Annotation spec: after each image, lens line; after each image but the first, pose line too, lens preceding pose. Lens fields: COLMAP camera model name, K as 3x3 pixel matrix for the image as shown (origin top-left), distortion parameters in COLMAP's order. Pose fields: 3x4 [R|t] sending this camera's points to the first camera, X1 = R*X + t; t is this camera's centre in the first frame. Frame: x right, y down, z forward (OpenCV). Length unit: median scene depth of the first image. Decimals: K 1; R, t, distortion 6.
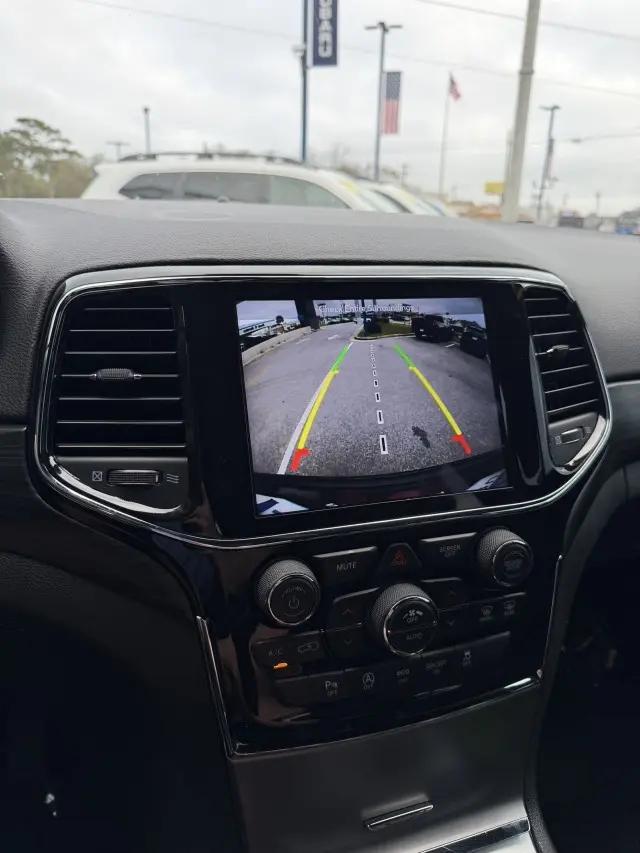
lens RADIAL K [[621.6, 0, 320.0], [0, 621.6, 426.5], [0, 0, 1]] dist [-0.005313, -0.000539]
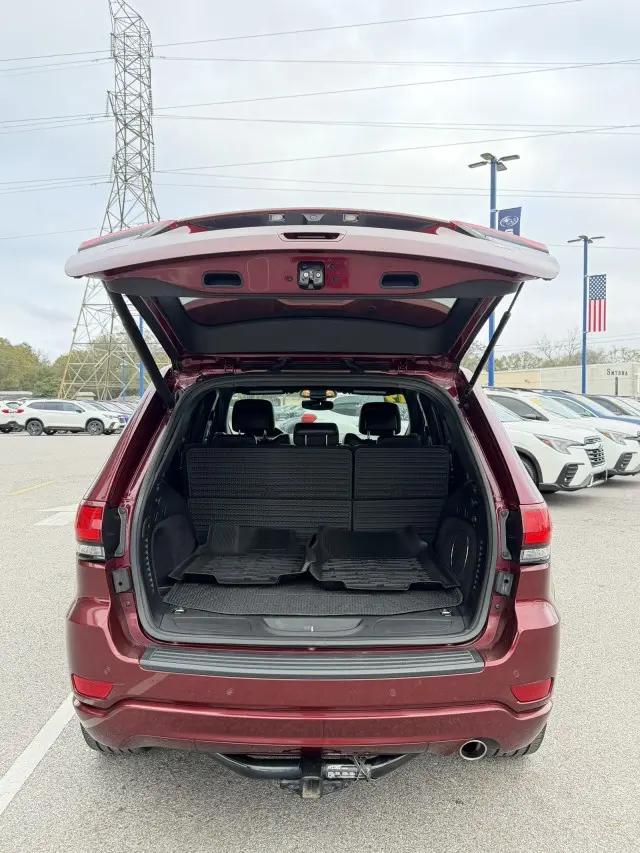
lens RADIAL K [[719.6, 0, 320.0], [0, 719.6, 426.5], [0, 0, 1]] dist [0.002662, -0.008463]
pose [[0.942290, -0.029690, -0.333480, 1.238360], [-0.069585, 0.956941, -0.281819, 0.791308], [0.327488, 0.288760, 0.899649, -2.878711]]
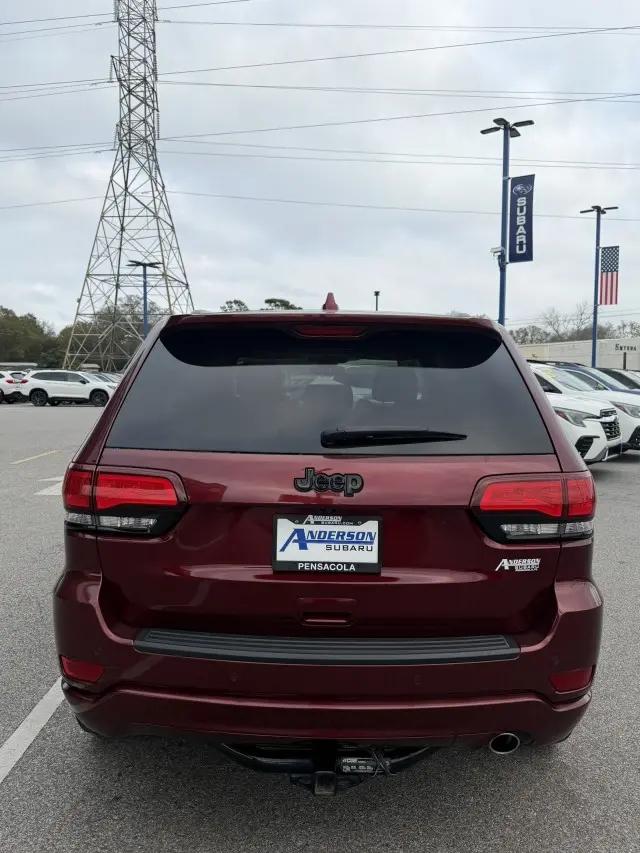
lens RADIAL K [[719.6, 0, 320.0], [0, 719.6, 426.5], [0, 0, 1]] dist [0.002662, -0.008463]
pose [[0.940278, -0.009739, -0.340269, 1.150945], [-0.079179, 0.965917, -0.246446, 0.776028], [0.331072, 0.258669, 0.907459, -2.707714]]
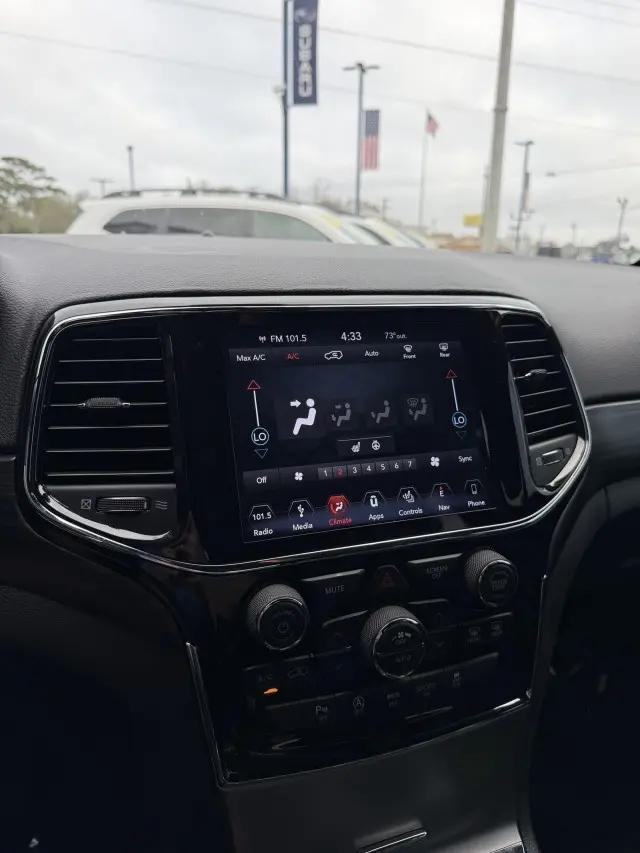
lens RADIAL K [[622.4, 0, 320.0], [0, 622.4, 426.5], [0, 0, 1]] dist [0.003726, -0.004432]
pose [[0.999597, -0.017372, 0.022449, 0.000647], [0.018466, 0.998603, -0.049503, 0.008290], [-0.021557, 0.049898, 0.998522, -0.019084]]
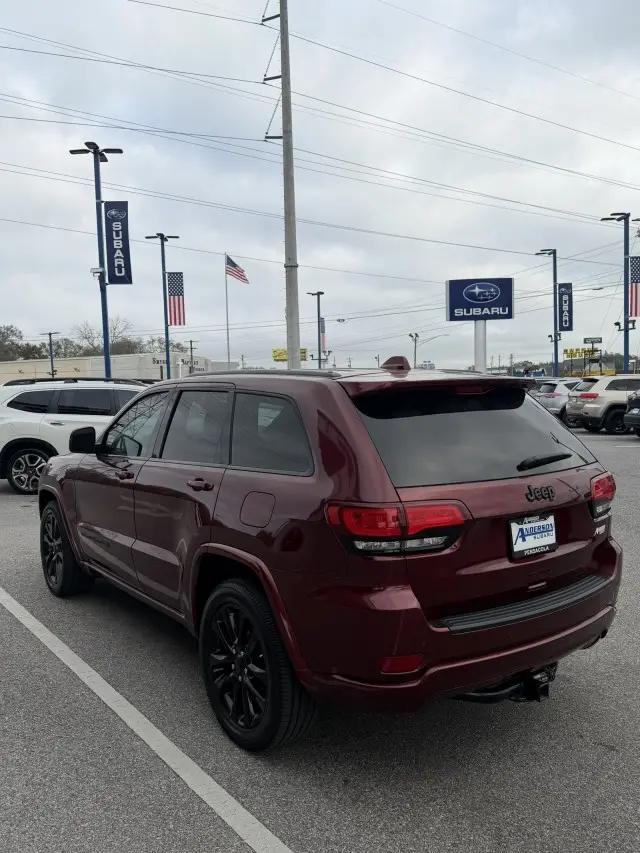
lens RADIAL K [[715.8, 0, 320.0], [0, 715.8, 426.5], [0, 0, 1]] dist [0.002009, -0.010207]
pose [[0.953030, -0.071152, 0.294399, -0.542836], [0.145568, 0.959992, -0.239218, 0.755316], [-0.265600, 0.270837, 0.925259, -3.252528]]
